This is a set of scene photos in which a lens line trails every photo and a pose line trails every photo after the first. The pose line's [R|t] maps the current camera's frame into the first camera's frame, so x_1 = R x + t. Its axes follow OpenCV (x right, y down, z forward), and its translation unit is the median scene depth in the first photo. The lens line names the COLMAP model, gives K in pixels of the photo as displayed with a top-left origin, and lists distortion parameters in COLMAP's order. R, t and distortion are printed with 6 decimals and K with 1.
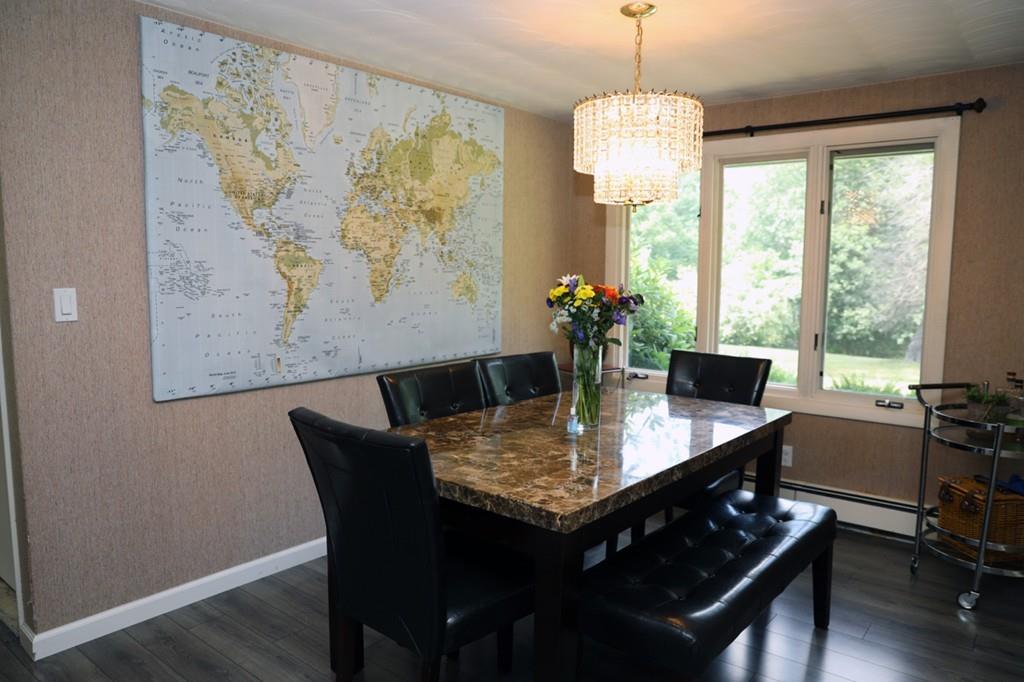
lens RADIAL K [[703.7, 0, 517.4], [0, 703.7, 345.8], [0, 0, 1]] dist [-0.065124, 0.006490]
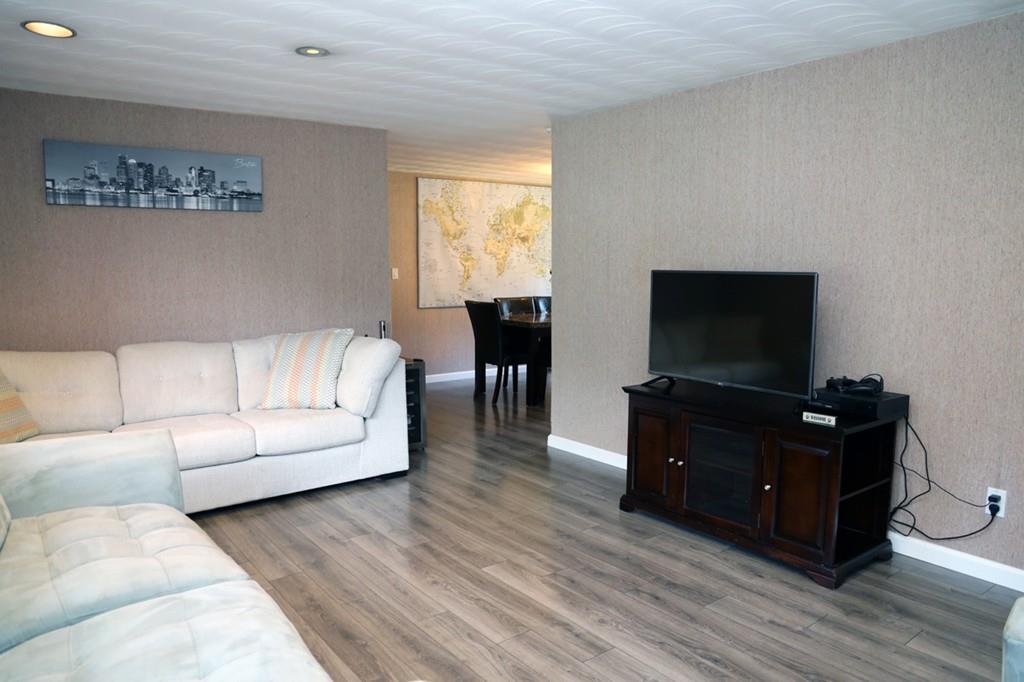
lens RADIAL K [[703.7, 0, 517.4], [0, 703.7, 345.8], [0, 0, 1]] dist [-0.065124, 0.006490]
pose [[0.972565, 0.017807, -0.231950, 0.459299], [-0.017000, 0.999840, 0.005476, 0.176138], [0.232011, -0.001383, 0.972712, -1.446251]]
